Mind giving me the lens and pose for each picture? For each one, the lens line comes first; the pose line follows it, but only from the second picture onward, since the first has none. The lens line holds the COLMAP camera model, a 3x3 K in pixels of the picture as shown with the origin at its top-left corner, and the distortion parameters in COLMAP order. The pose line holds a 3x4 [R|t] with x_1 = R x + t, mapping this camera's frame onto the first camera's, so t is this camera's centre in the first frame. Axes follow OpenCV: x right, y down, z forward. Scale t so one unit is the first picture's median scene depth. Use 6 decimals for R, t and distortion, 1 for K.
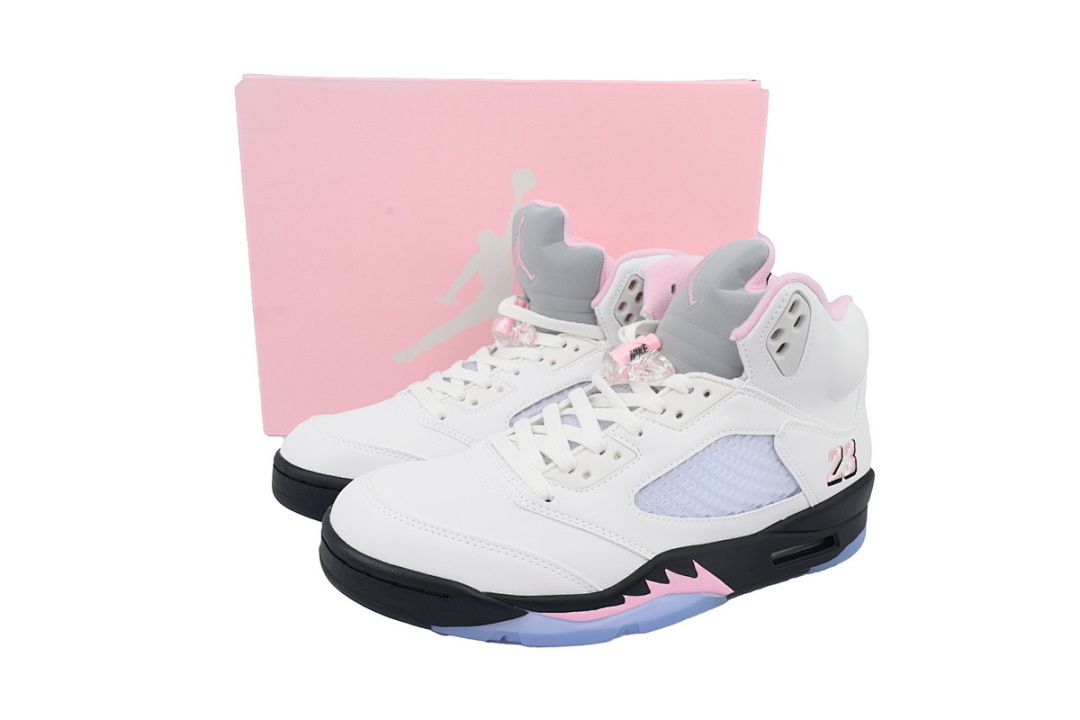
lens RADIAL K [[833.7, 0, 540.0], [0, 833.7, 360.0], [0, 0, 1]] dist [-0.000084, -0.000735]
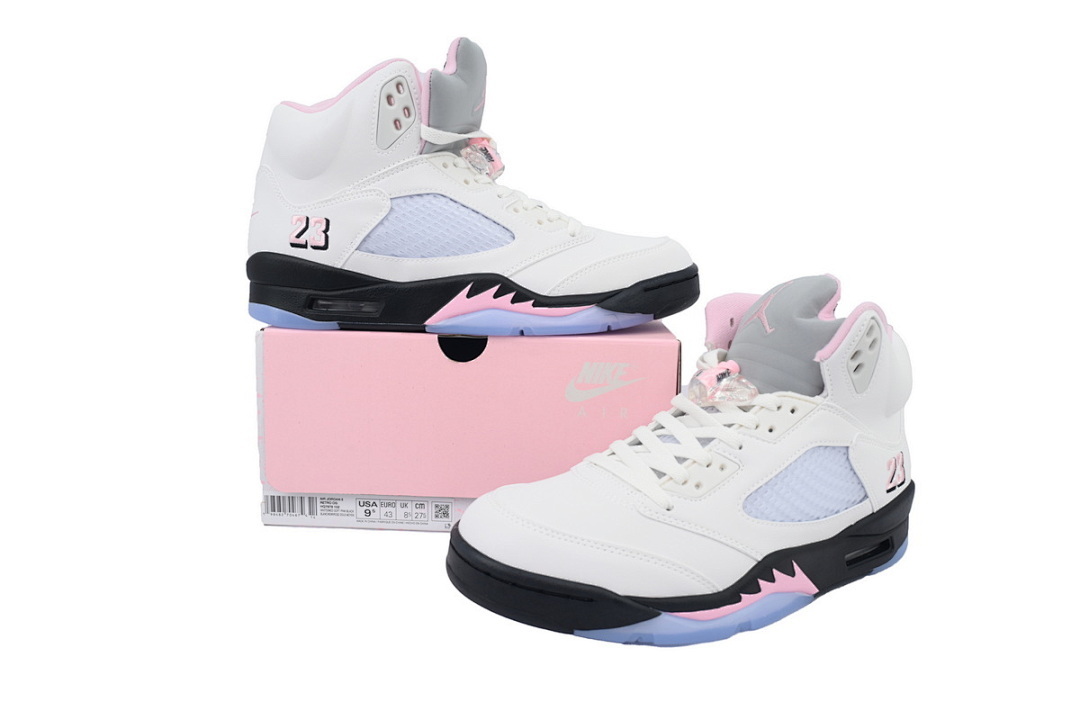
lens RADIAL K [[833.7, 0, 540.0], [0, 833.7, 360.0], [0, 0, 1]] dist [-0.000084, -0.000735]
pose [[0.990864, -0.013012, 0.134238, -0.290298], [0.023133, 0.996981, -0.074114, 0.048916], [-0.132869, 0.076542, 0.988174, -0.066259]]
